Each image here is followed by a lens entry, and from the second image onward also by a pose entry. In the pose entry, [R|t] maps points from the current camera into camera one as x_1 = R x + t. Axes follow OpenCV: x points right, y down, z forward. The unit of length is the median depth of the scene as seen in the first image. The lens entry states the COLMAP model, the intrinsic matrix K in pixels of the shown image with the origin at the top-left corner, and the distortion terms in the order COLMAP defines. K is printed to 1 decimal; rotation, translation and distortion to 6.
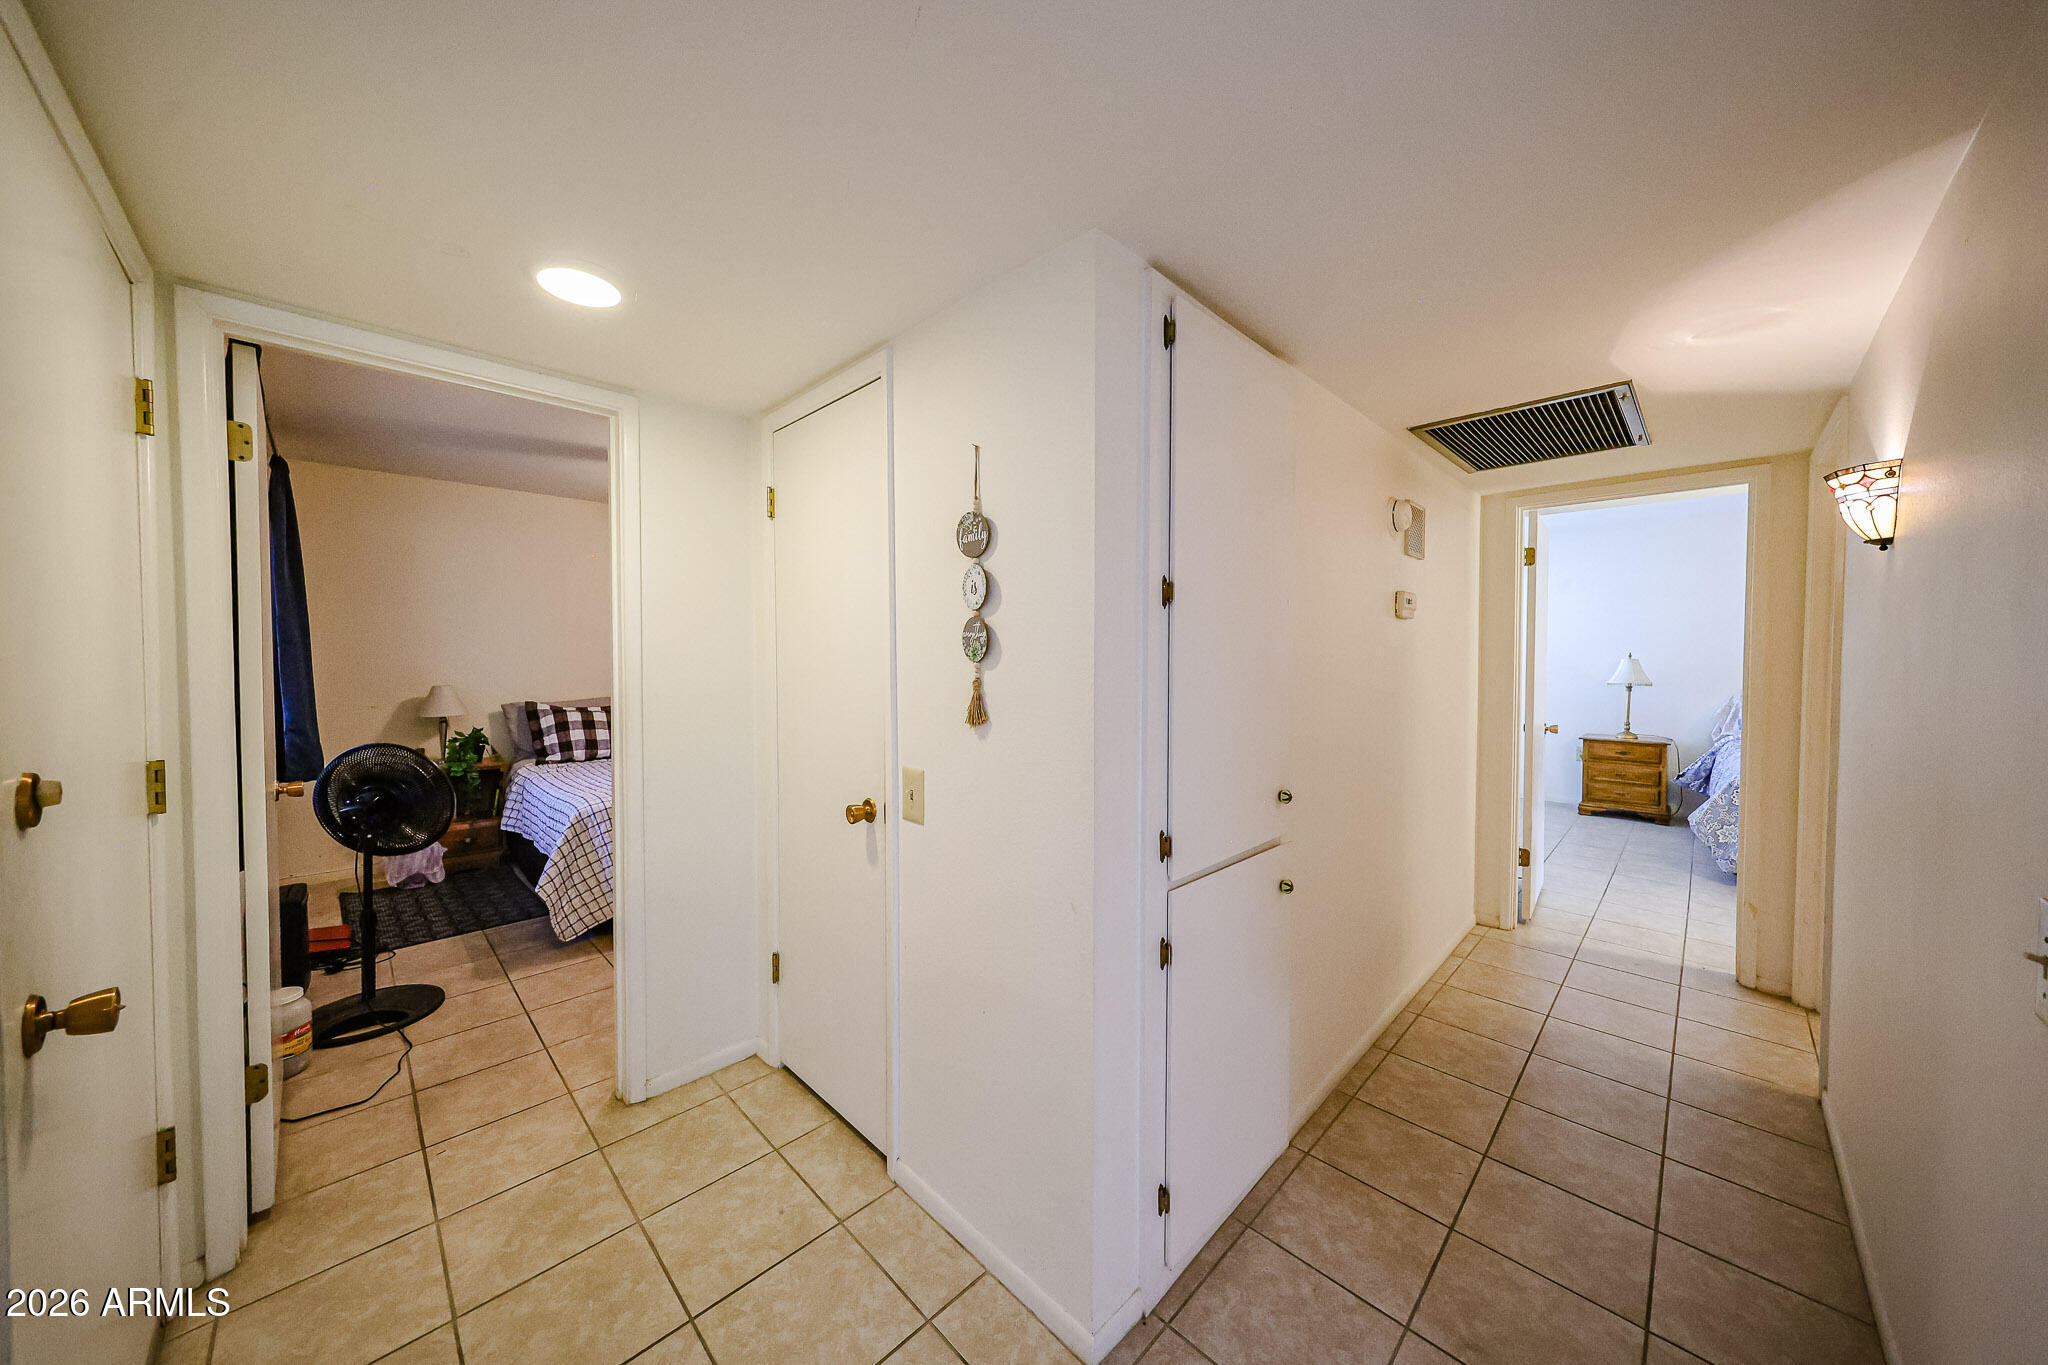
lens RADIAL K [[693.2, 0, 1024.3], [0, 693.2, 674.2], [0, 0, 1]] dist [0.001845, 0.000451]
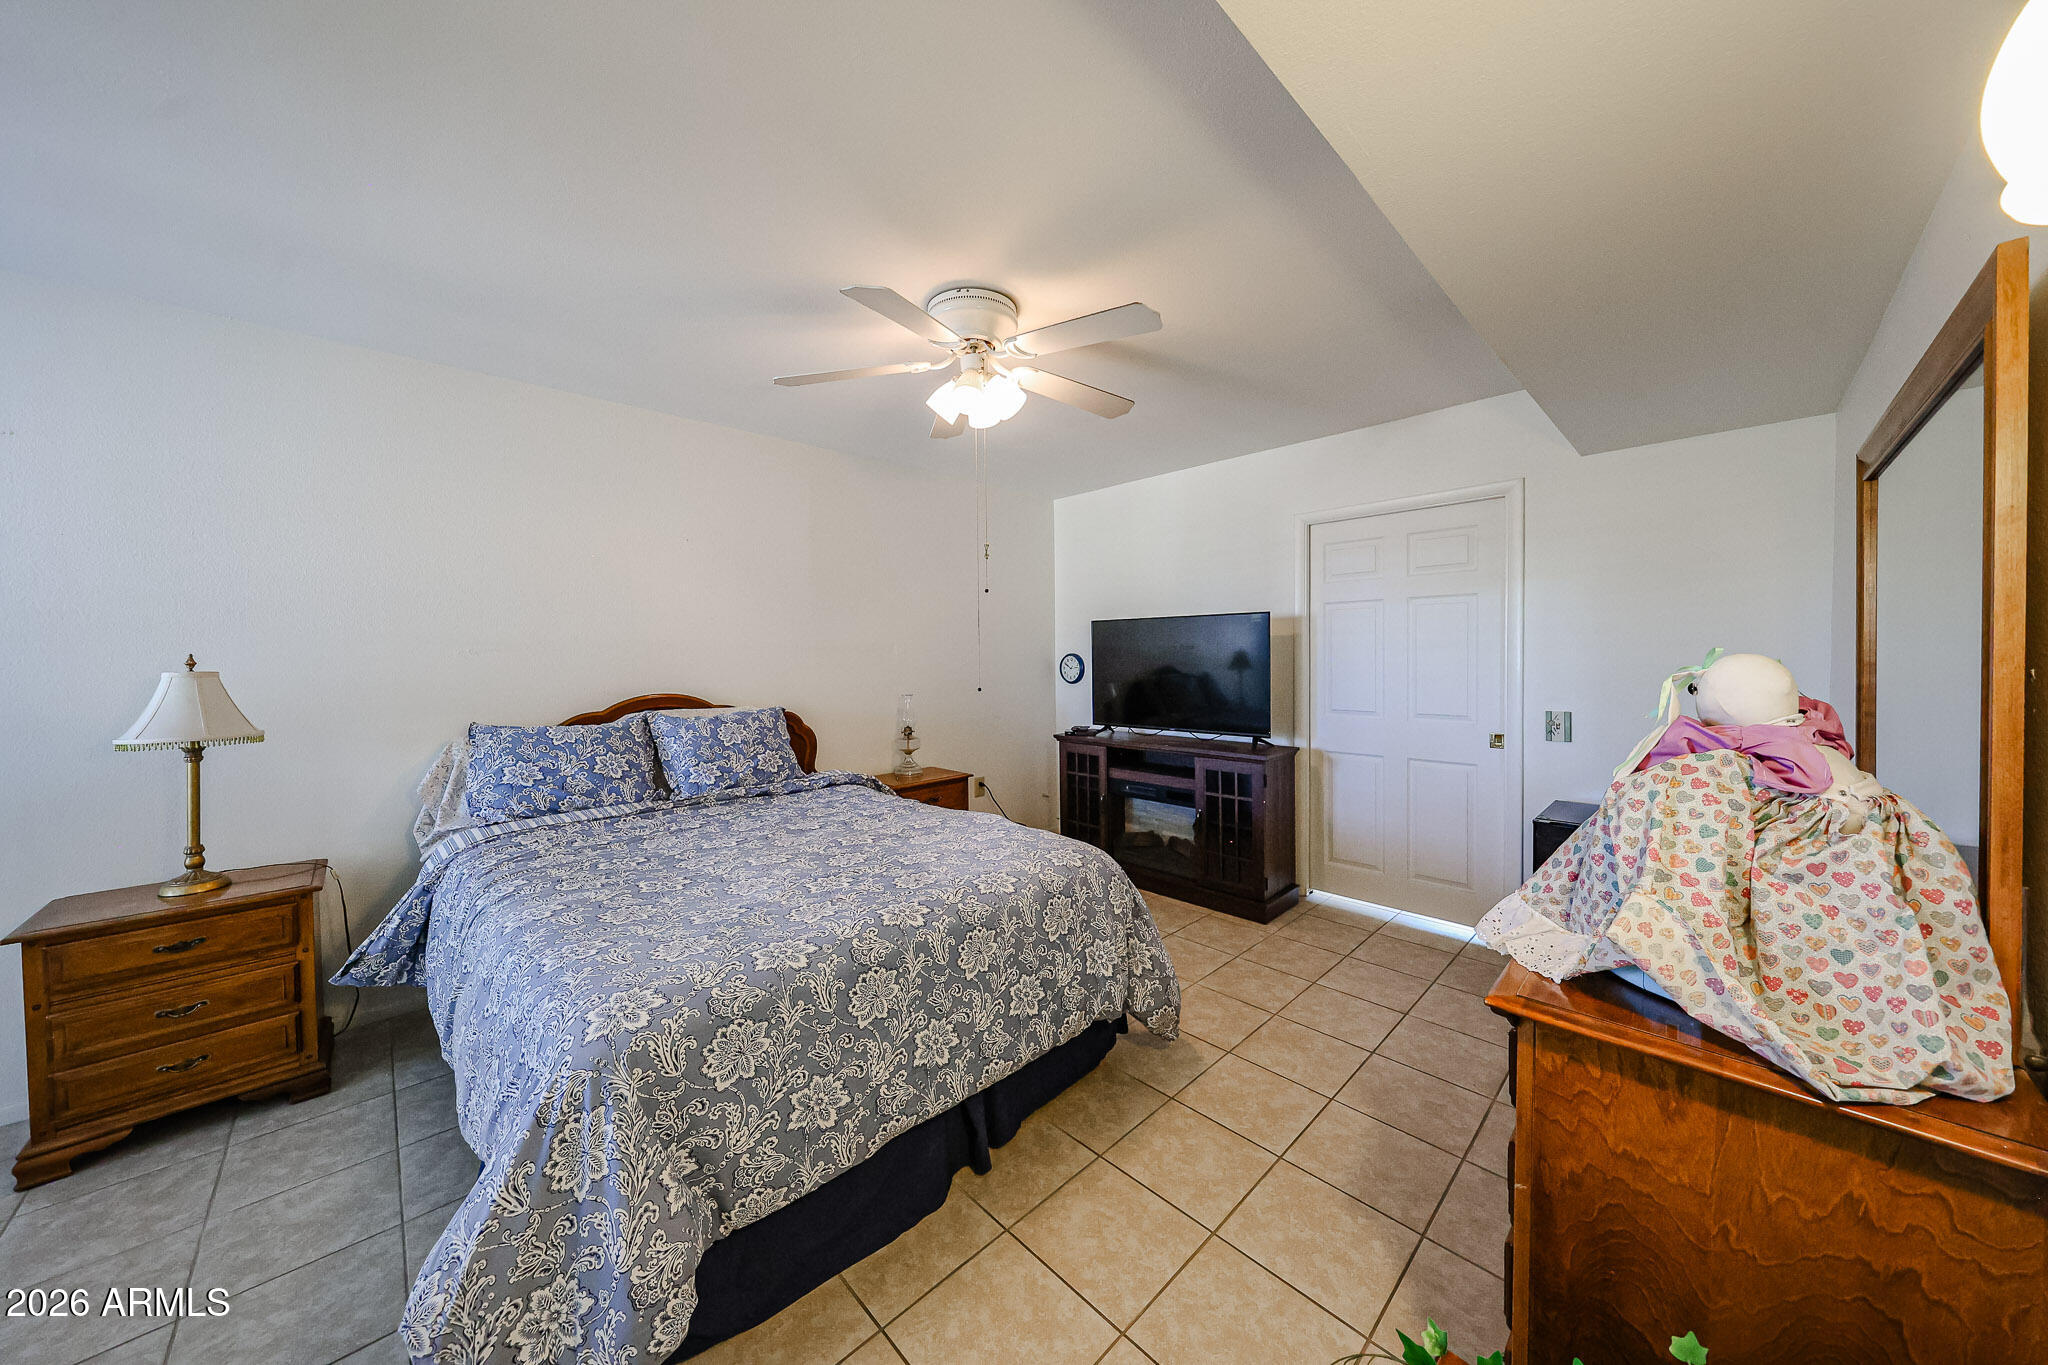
lens RADIAL K [[693.2, 0, 1028.5], [0, 693.2, 675.6], [0, 0, 1]] dist [0.001845, 0.000451]
pose [[0.032712, -0.033070, 0.998918, 0.536053], [0.036630, 0.998821, 0.031867, -0.016276], [-0.998793, 0.035548, 0.033884, 0.563267]]
